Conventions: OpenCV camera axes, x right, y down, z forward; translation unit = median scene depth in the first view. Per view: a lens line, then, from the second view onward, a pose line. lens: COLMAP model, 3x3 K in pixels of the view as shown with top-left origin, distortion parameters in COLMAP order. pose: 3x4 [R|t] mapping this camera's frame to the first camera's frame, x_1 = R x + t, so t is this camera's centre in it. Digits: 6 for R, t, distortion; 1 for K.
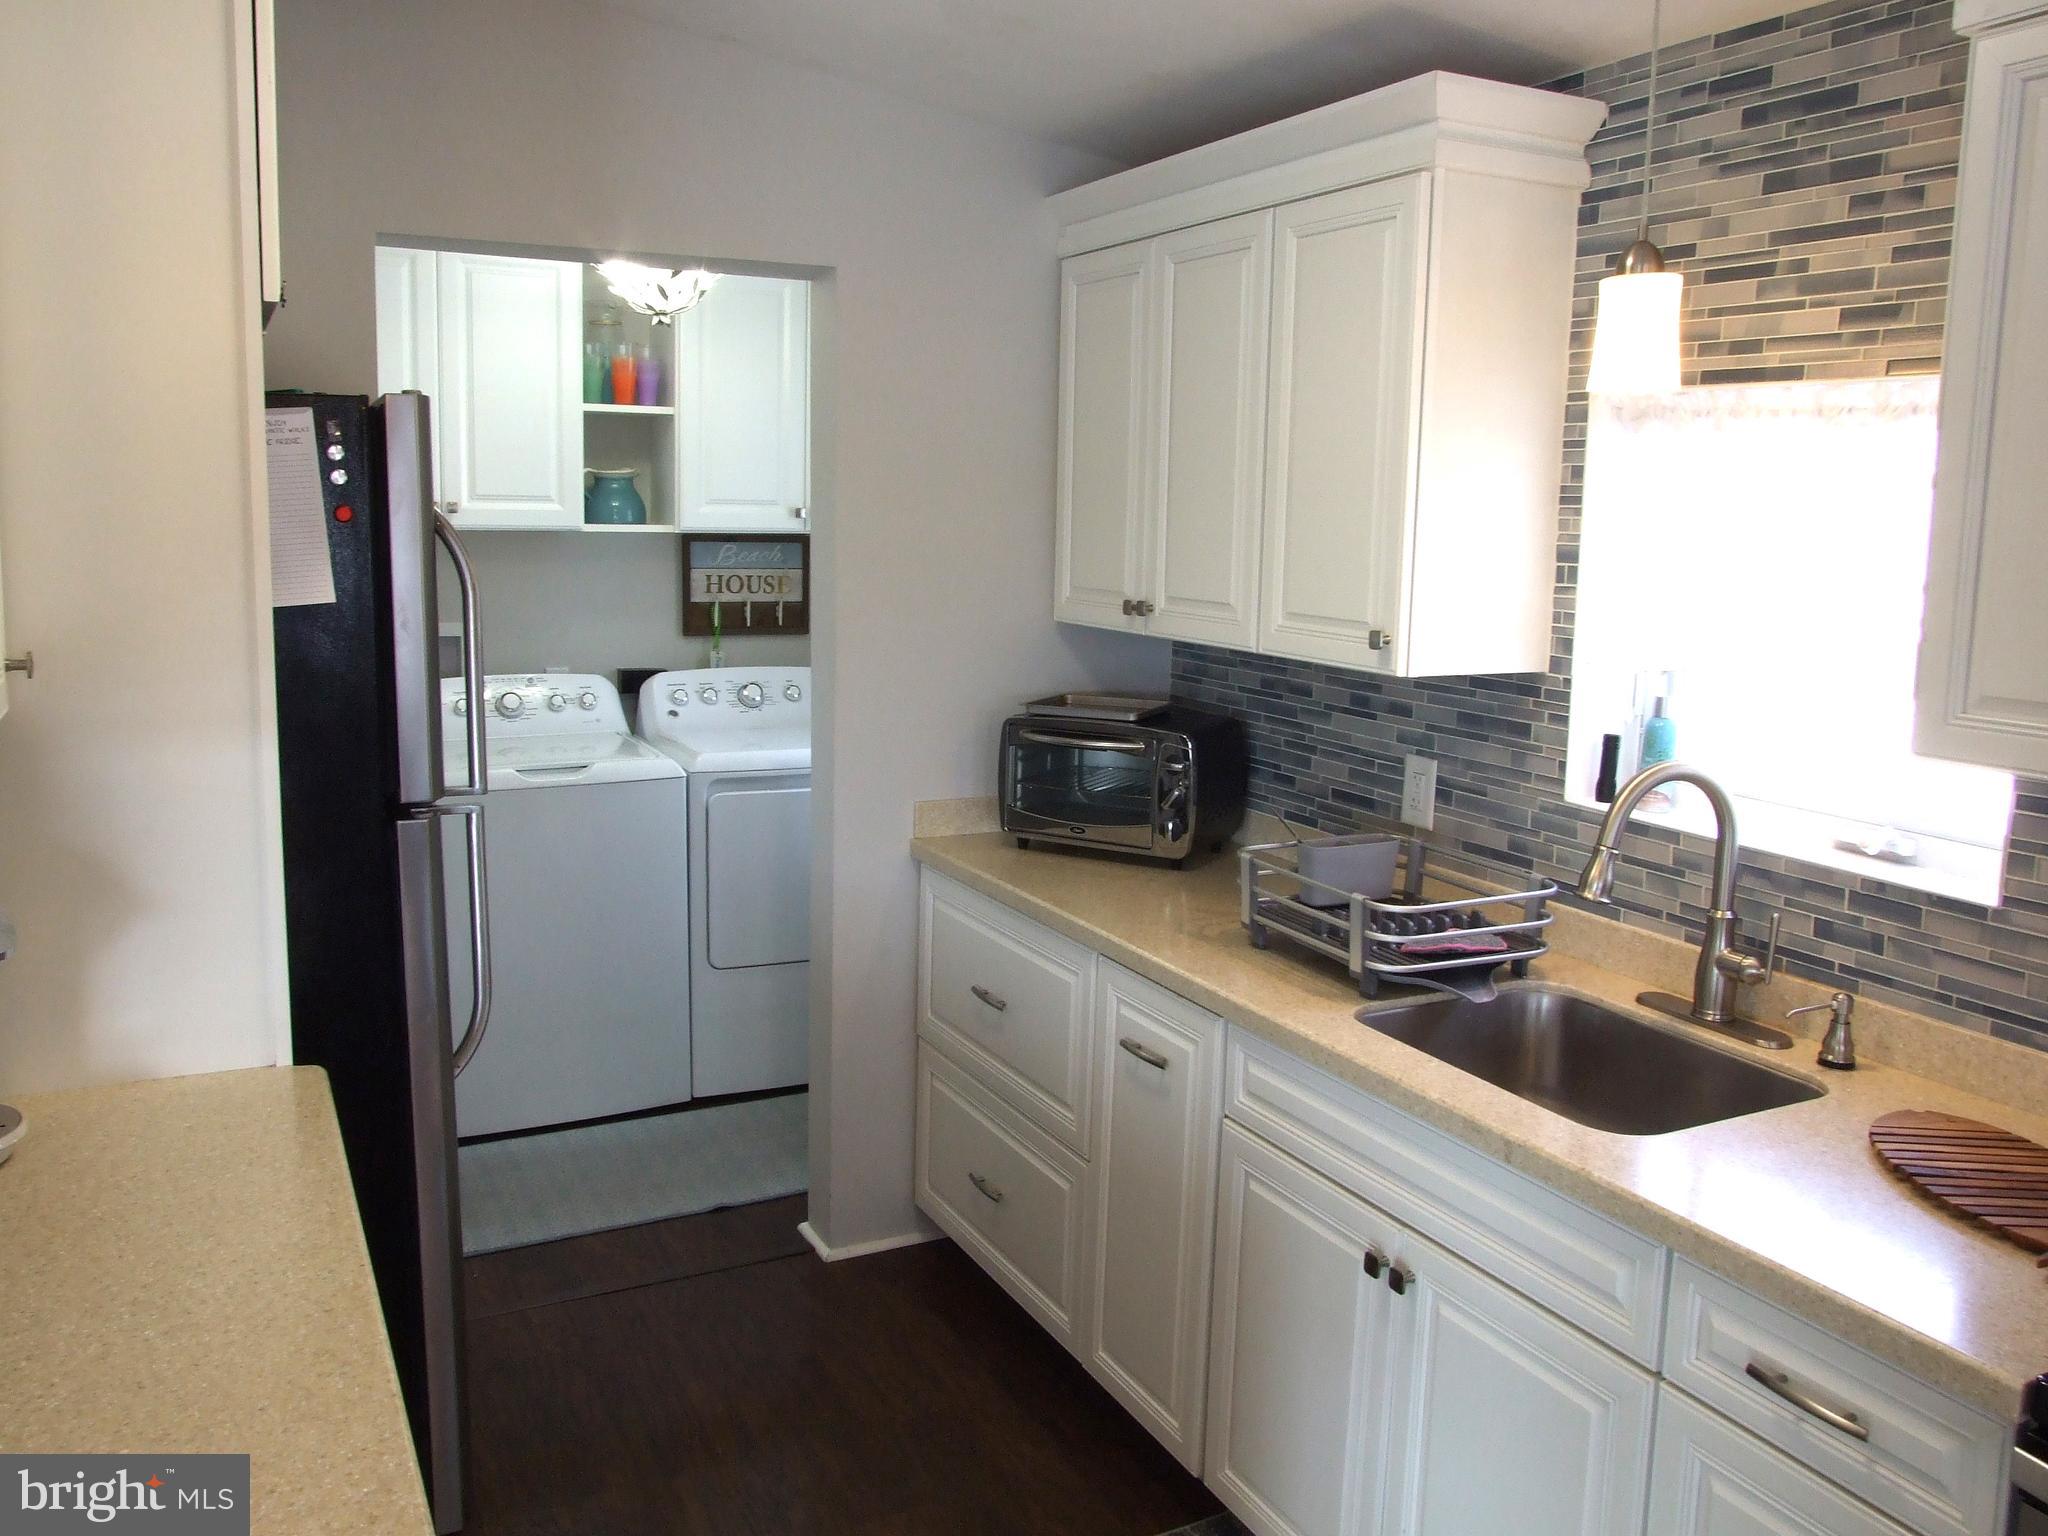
lens RADIAL K [[1626.1, 0, 1015.6], [0, 1626.1, 743.1], [0, 0, 1]] dist [-0.065295, 0.063244]
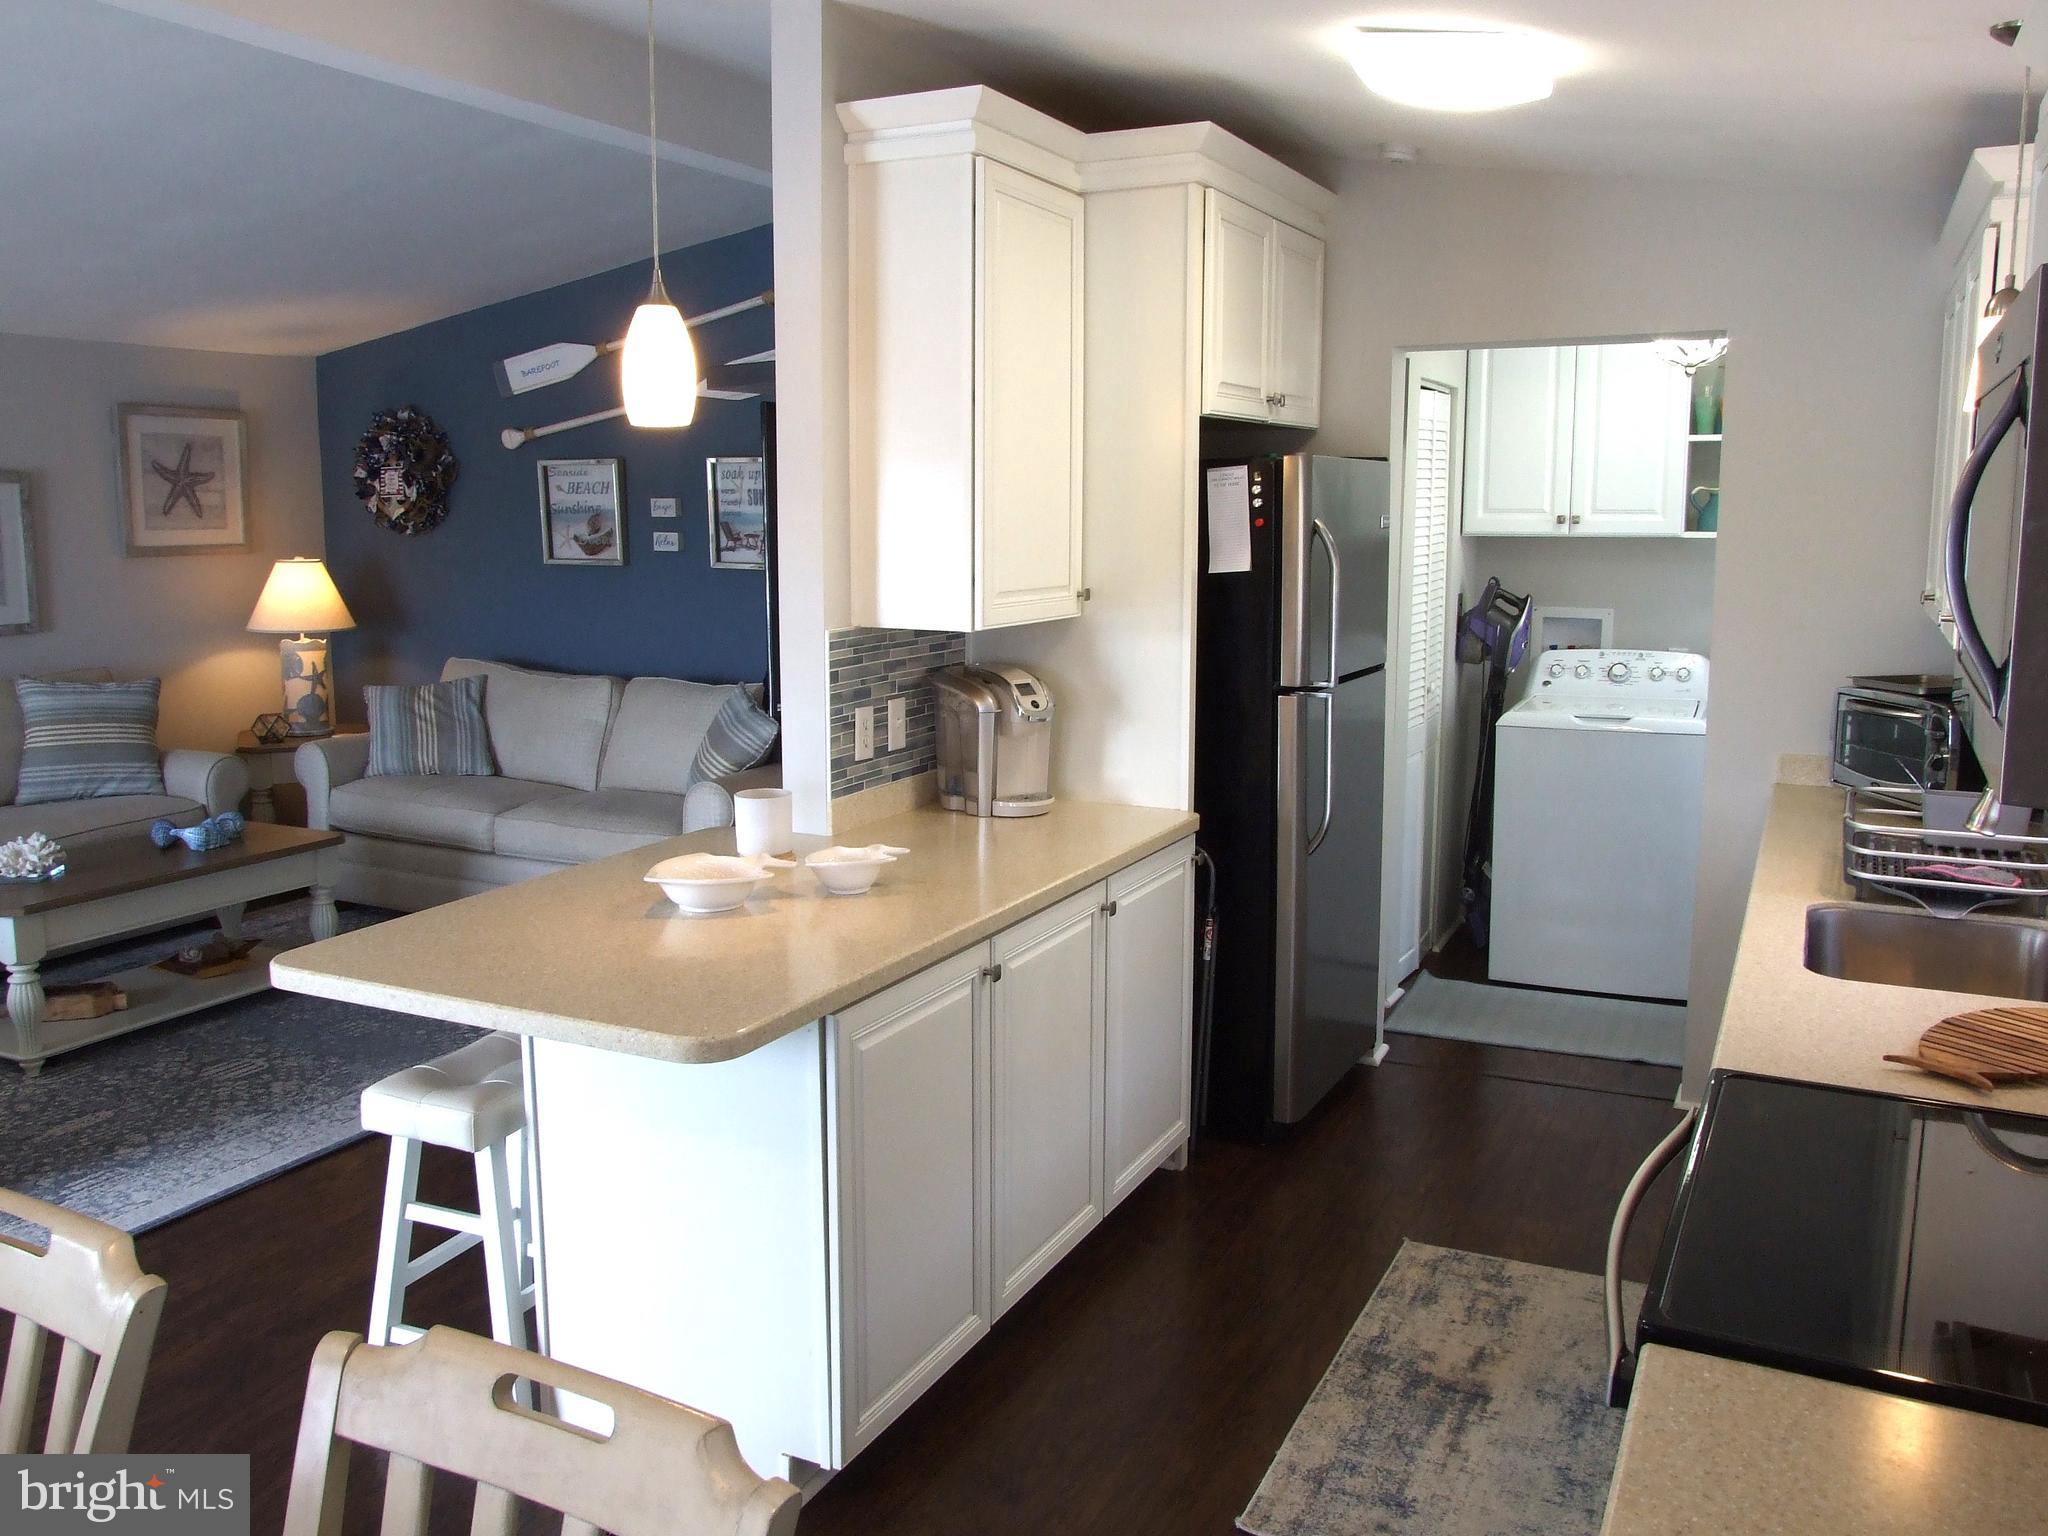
lens RADIAL K [[1626.1, 0, 1015.6], [0, 1626.1, 743.1], [0, 0, 1]] dist [-0.065295, 0.063244]
pose [[0.590309, 0.093233, -0.801775, 0.785348], [-0.101370, 0.994006, 0.040952, 0.050280], [0.800787, 0.057101, 0.596221, -0.259078]]
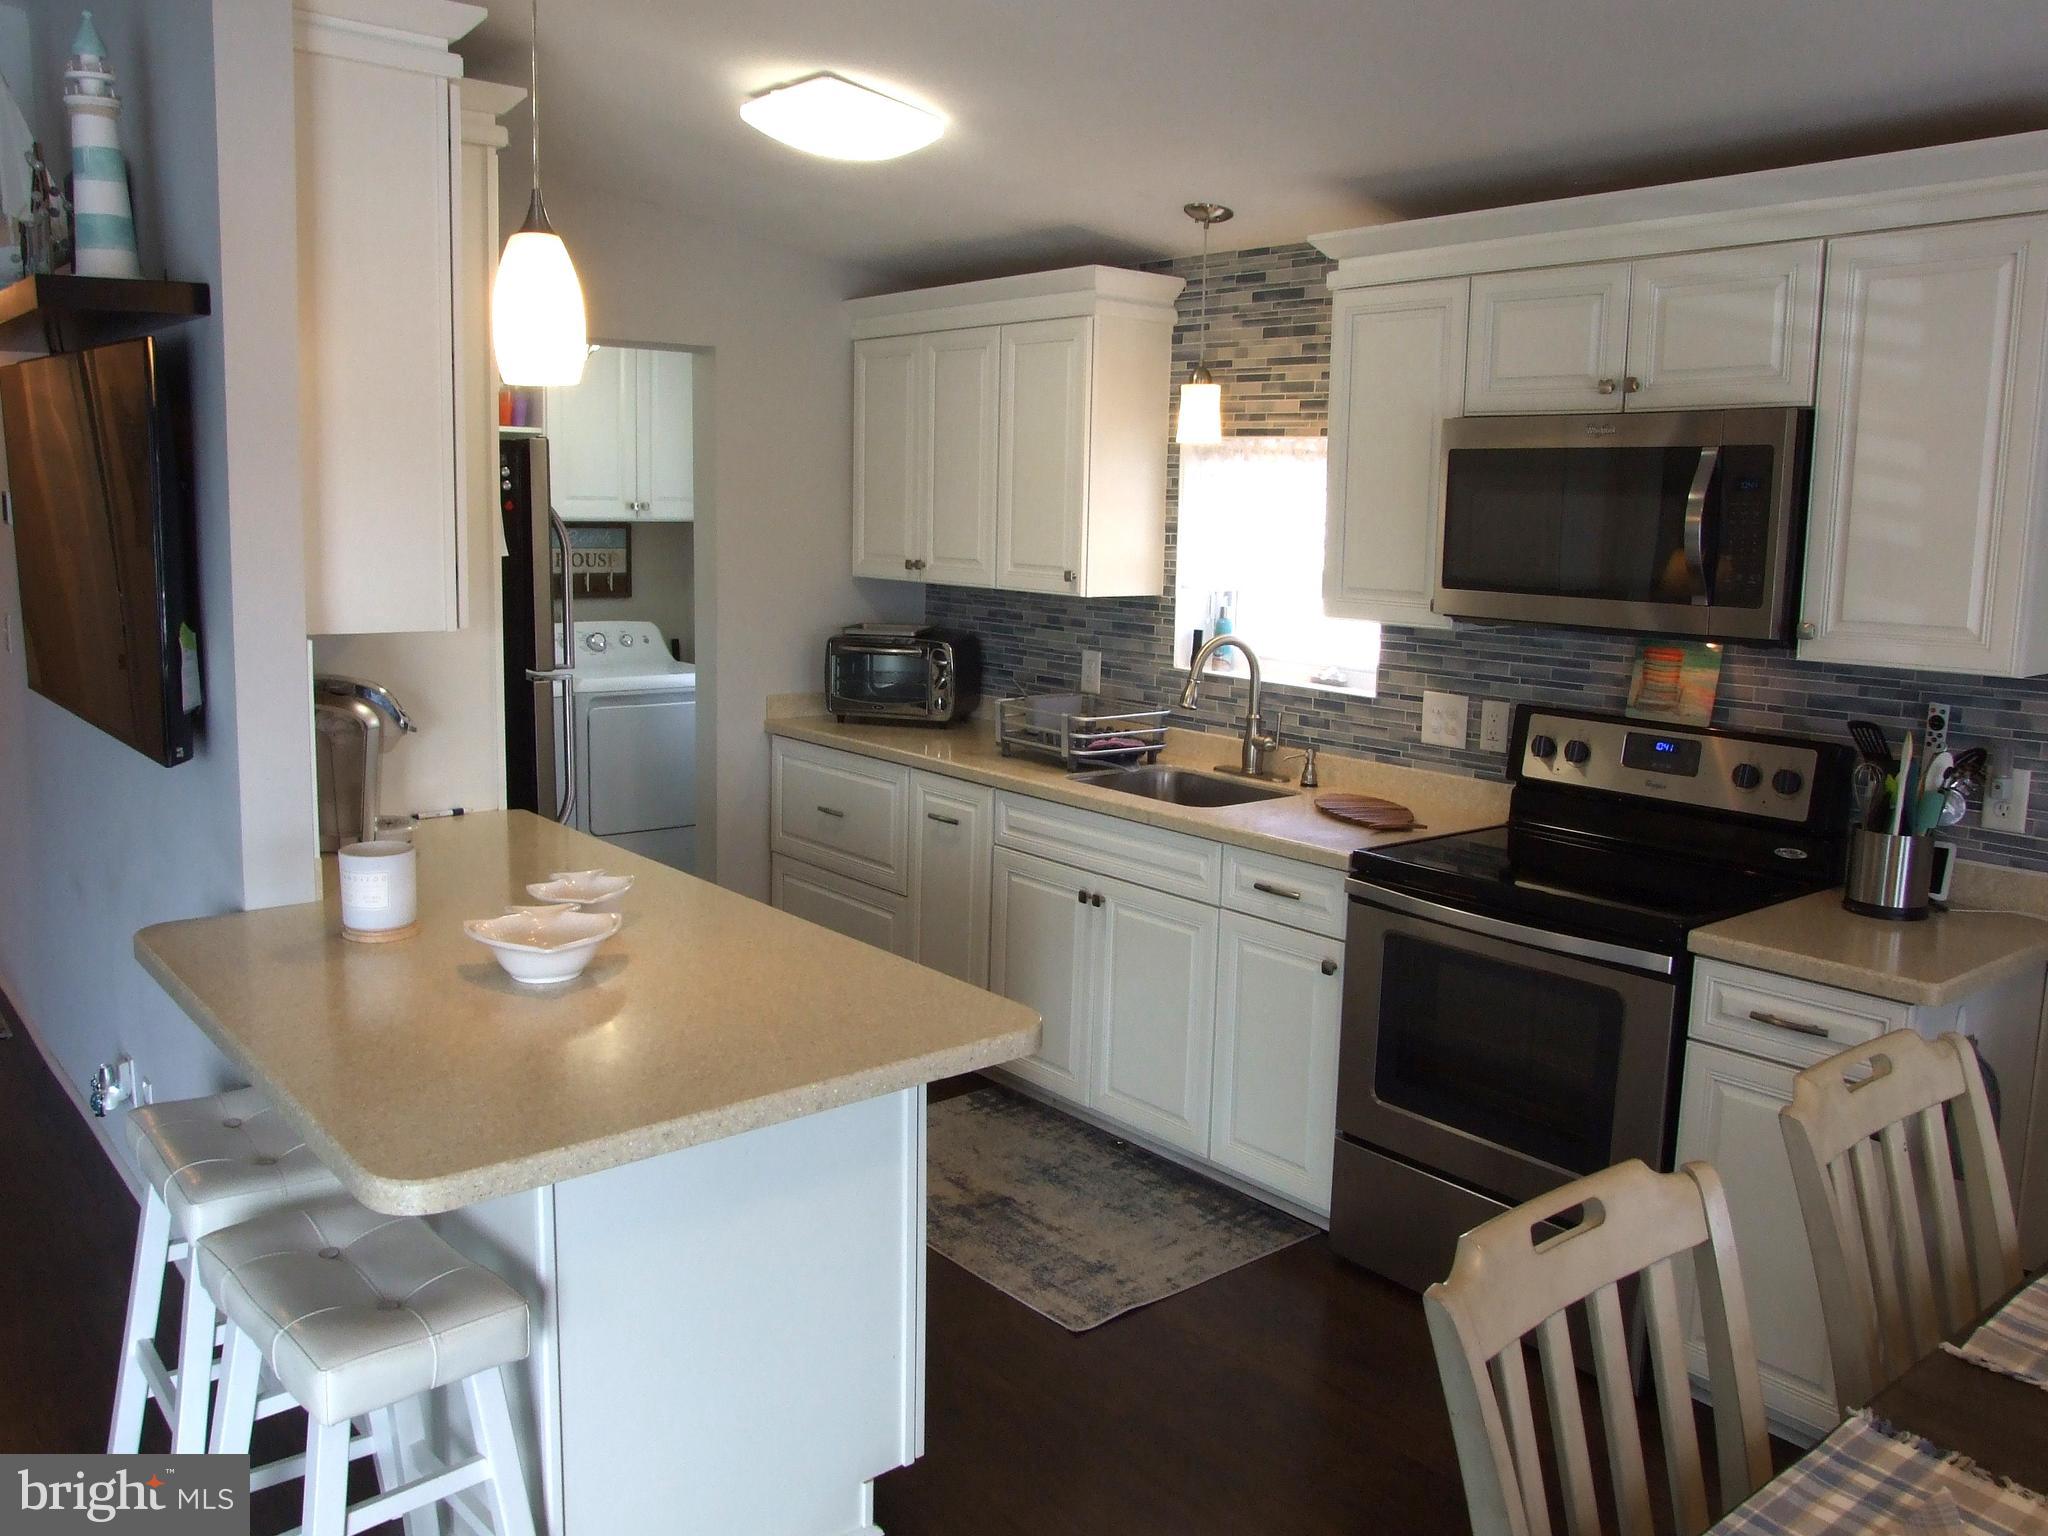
lens RADIAL K [[1626.1, 0, 1015.6], [0, 1626.1, 743.1], [0, 0, 1]] dist [-0.065295, 0.063244]
pose [[0.975540, -0.031200, 0.217598, -0.230104], [0.029888, 0.999510, 0.009316, 0.101714], [-0.217782, -0.002585, 0.975994, -0.735613]]
